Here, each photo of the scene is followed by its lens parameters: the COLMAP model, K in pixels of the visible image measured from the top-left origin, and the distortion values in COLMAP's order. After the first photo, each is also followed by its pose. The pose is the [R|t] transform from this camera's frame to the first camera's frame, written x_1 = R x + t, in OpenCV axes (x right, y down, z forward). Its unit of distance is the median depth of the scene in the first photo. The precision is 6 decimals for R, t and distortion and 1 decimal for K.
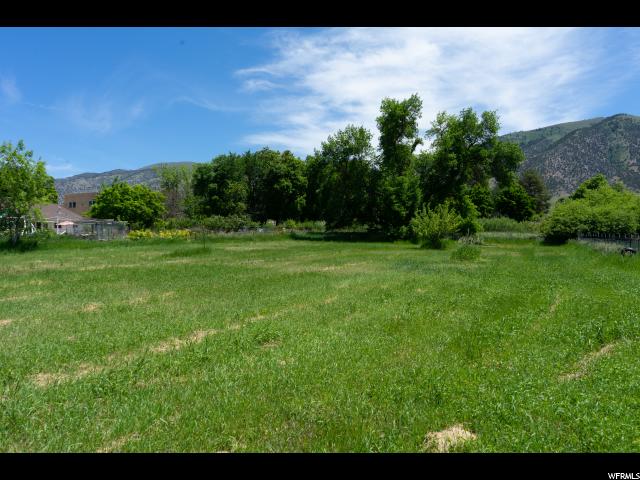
lens RADIAL K [[515.0, 0, 320.0], [0, 515.0, 240.0], [0, 0, 1]] dist [-0.006176, 0.002905]
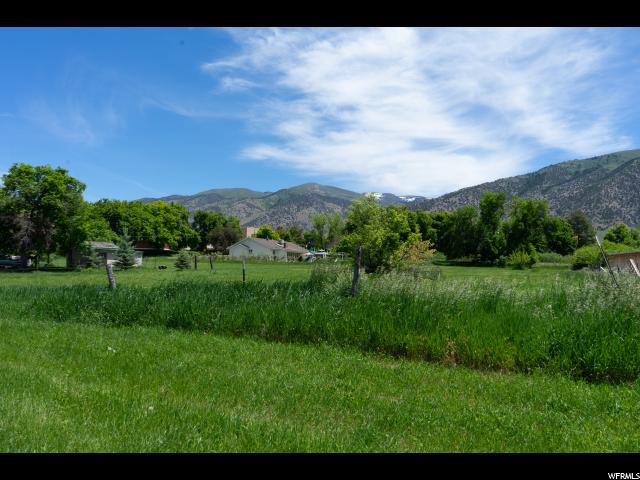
lens RADIAL K [[507.9, 0, 330.7], [0, 507.9, 238.6], [0, 0, 1]] dist [0.000033, 0.007436]
pose [[0.996837, 0.013897, -0.078246, -0.271153], [-0.018103, 0.998415, -0.053298, 0.008265], [0.077381, 0.054546, 0.995508, -0.825993]]
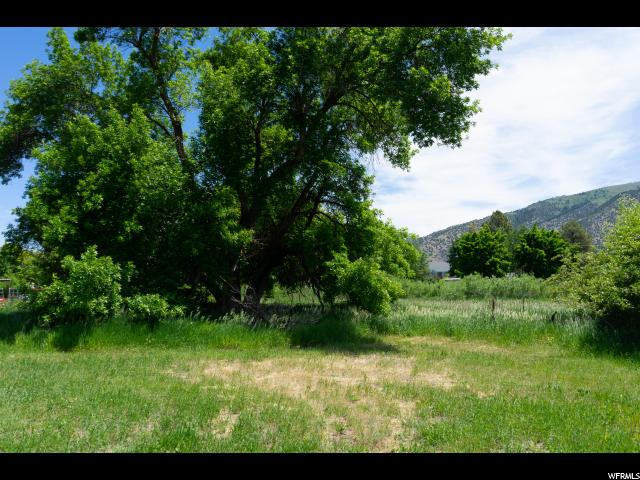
lens RADIAL K [[515.0, 0, 320.0], [0, 515.0, 240.0], [0, 0, 1]] dist [-0.006176, 0.002905]
pose [[0.996906, -0.014837, -0.077193, 0.269030], [0.004551, 0.991271, -0.131761, -0.009813], [0.078474, 0.131002, 0.988271, 0.614676]]
